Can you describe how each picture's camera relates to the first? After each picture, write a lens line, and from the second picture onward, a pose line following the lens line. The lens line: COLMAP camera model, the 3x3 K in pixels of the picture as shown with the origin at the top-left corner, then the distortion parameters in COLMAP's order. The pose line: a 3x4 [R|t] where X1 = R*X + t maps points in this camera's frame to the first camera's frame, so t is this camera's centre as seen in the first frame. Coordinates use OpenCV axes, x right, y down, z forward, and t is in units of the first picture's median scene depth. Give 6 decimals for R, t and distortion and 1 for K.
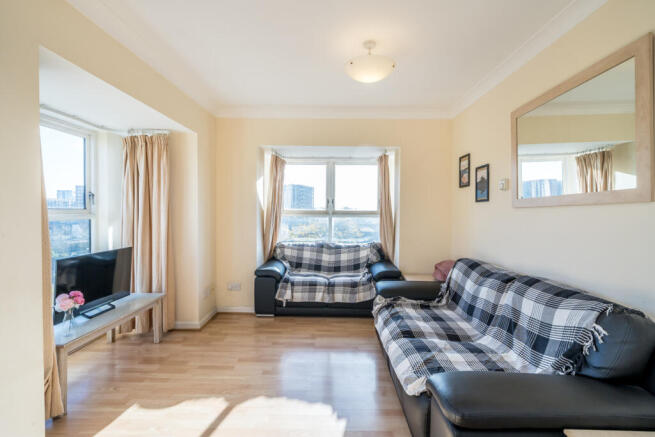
lens RADIAL K [[302.9, 0, 327.5], [0, 302.9, 218.5], [0, 0, 1]] dist [-0.000691, -0.000260]
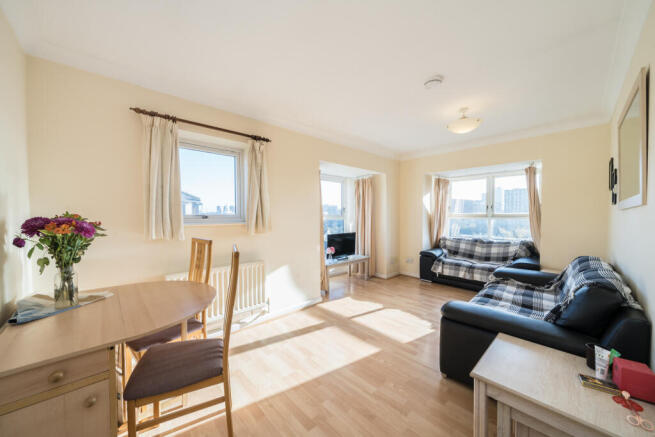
lens RADIAL K [[241.3, 0, 327.5], [0, 241.3, 218.5], [0, 0, 1]] dist [-0.000011, -0.000001]
pose [[0.686179, 0.002767, -0.727428, 0.366821], [-0.009121, 0.999947, -0.004800, 0.004356], [0.727376, 0.009928, 0.686168, -0.256377]]
